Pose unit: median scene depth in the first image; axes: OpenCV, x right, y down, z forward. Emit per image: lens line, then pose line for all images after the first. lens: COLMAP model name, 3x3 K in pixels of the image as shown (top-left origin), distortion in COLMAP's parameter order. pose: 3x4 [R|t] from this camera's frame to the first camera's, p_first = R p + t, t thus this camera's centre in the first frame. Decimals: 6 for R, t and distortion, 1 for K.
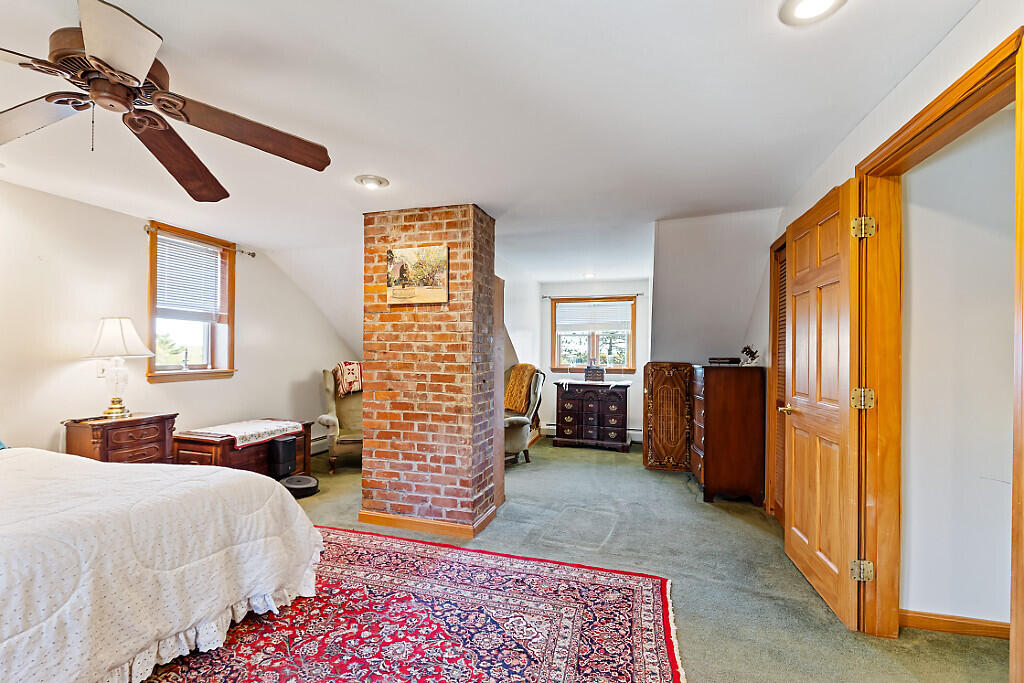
lens RADIAL K [[461.9, 0, 494.7], [0, 461.9, 352.2], [0, 0, 1]] dist [0.003928, -0.002726]
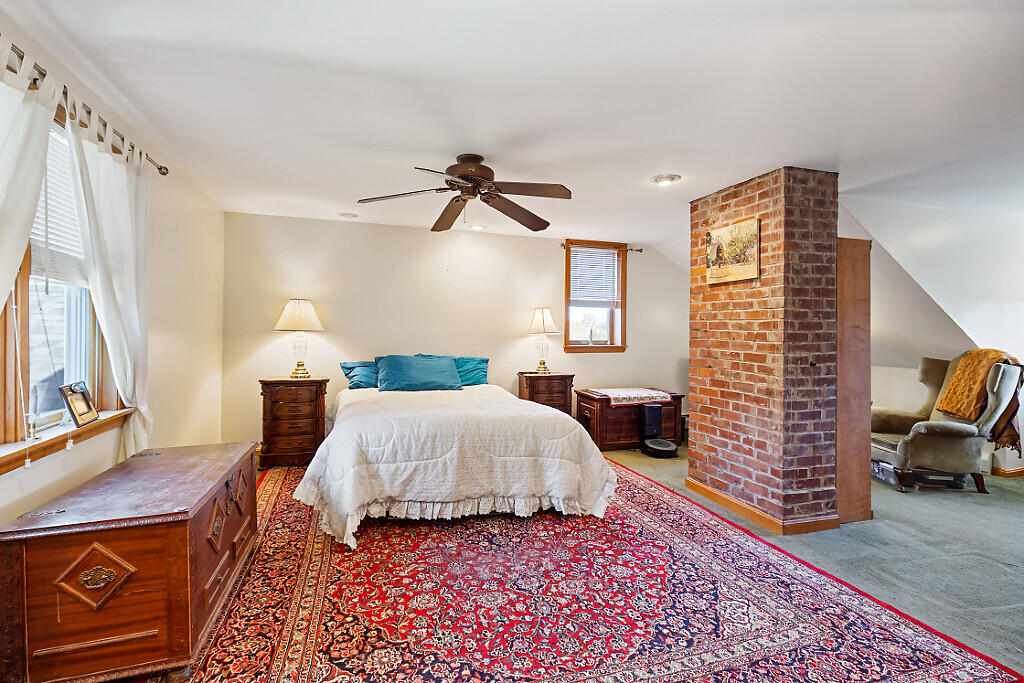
lens RADIAL K [[461.9, 0, 493.7], [0, 461.9, 331.2], [0, 0, 1]] dist [0.003928, -0.002726]
pose [[0.559178, 0.000312, -0.829048, 0.337075], [-0.006202, 0.999974, -0.003807, 0.007733], [0.829025, 0.007271, 0.559165, 0.016227]]
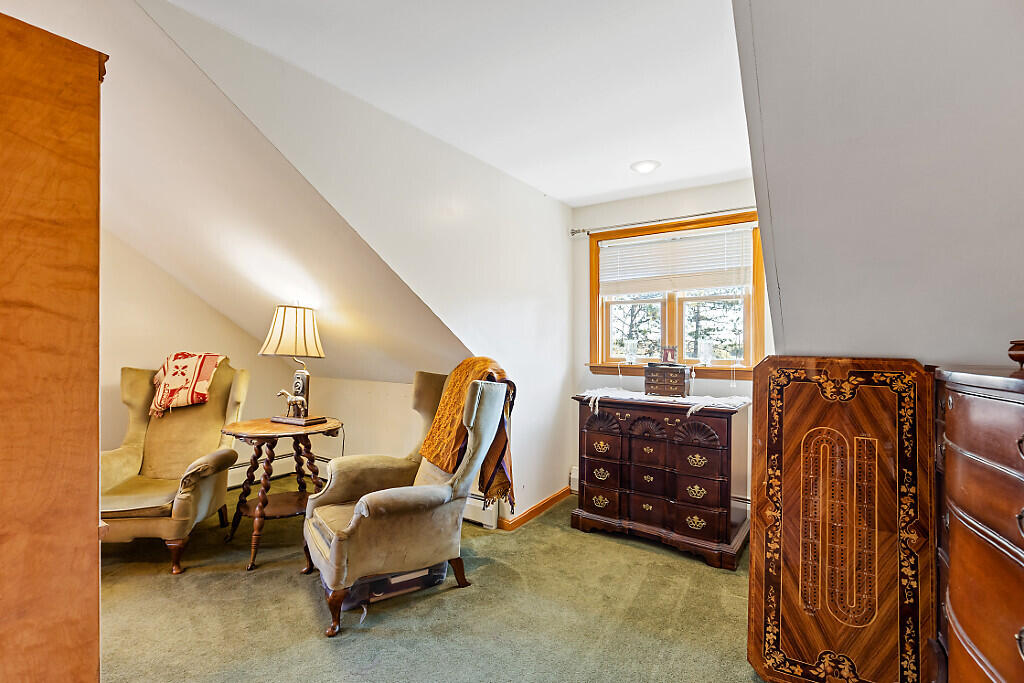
lens RADIAL K [[461.9, 0, 509.8], [0, 461.9, 341.8], [0, 0, 1]] dist [0.003928, -0.002726]
pose [[0.955698, -0.004740, -0.294312, 0.348474], [0.004612, 0.999989, -0.001129, 0.014036], [0.294314, -0.000278, 0.955709, 0.856639]]
